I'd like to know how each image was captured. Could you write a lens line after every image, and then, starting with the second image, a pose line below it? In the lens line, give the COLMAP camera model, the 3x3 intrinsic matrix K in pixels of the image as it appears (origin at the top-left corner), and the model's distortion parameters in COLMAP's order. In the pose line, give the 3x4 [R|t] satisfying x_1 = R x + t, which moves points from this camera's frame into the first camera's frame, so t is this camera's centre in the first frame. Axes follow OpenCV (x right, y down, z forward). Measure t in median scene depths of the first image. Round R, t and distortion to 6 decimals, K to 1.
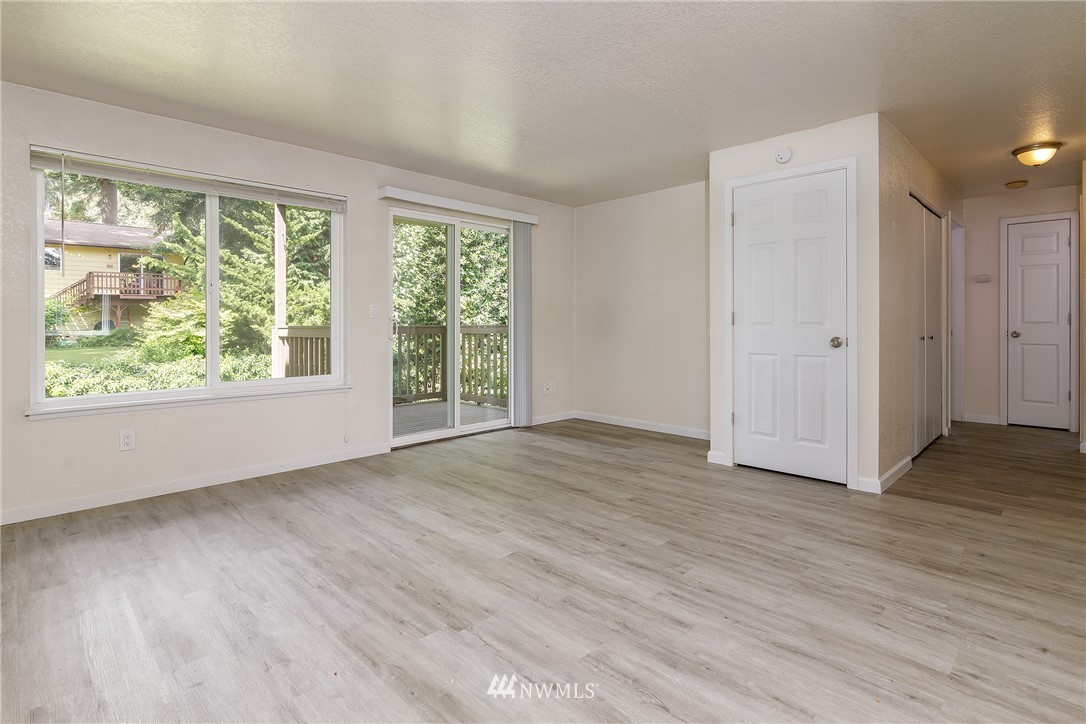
lens RADIAL K [[539.9, 0, 537.8], [0, 539.9, 321.0], [0, 0, 1]] dist [-0.001822, -0.001008]
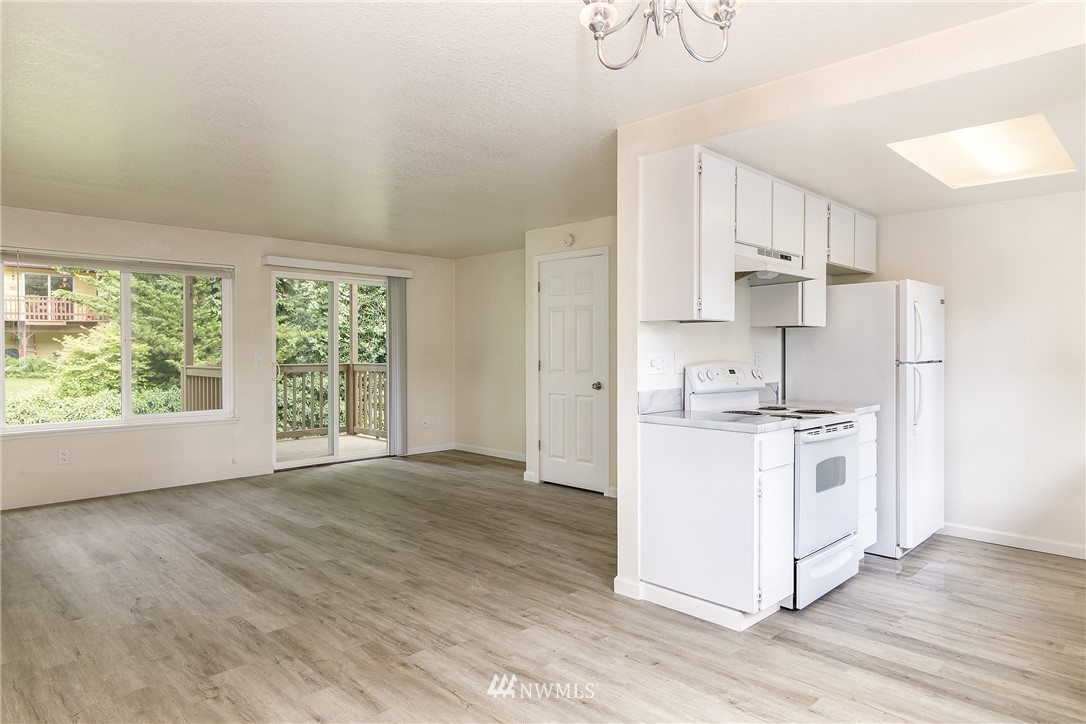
lens RADIAL K [[657.9, 0, 525.7], [0, 657.9, 352.7], [0, 0, 1]] dist [-0.007036, -0.000104]
pose [[0.999995, 0.003018, 0.001001, 0.347395], [-0.003028, 0.999944, 0.010178, -0.052898], [-0.000971, -0.010180, 0.999948, -0.564114]]
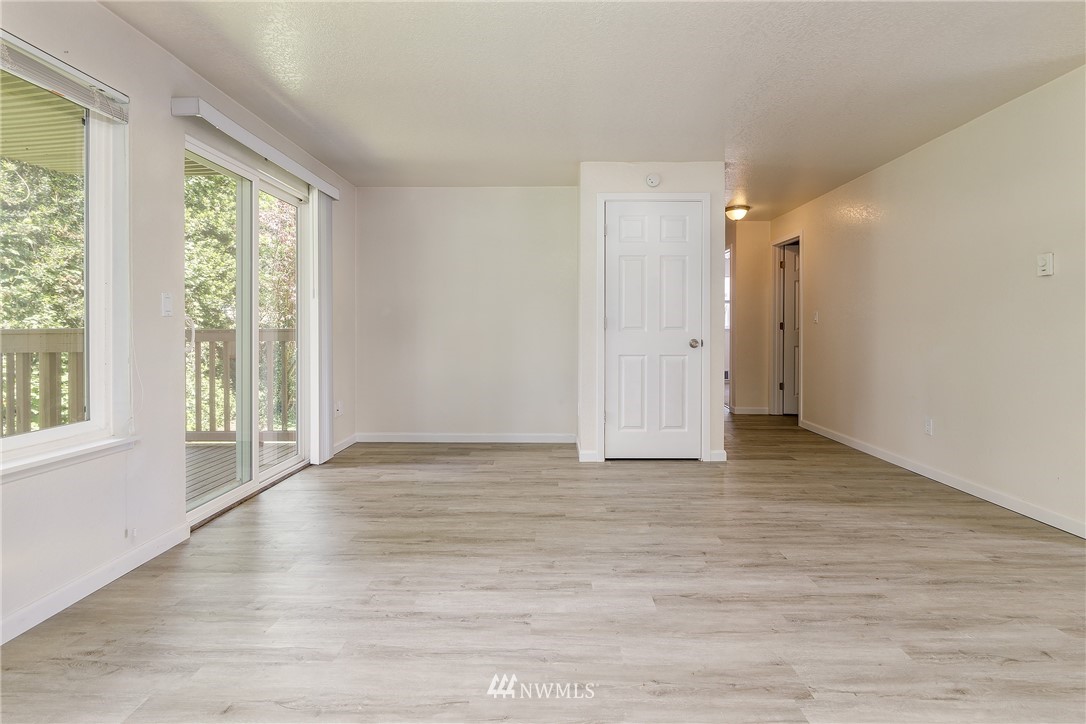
lens RADIAL K [[539.9, 0, 545.1], [0, 539.9, 322.5], [0, 0, 1]] dist [-0.001822, -0.001008]
pose [[0.712039, 0.010314, 0.702064, -0.499975], [-0.004754, 0.999940, -0.009869, 0.006673], [-0.702124, 0.003690, 0.712045, 0.343300]]
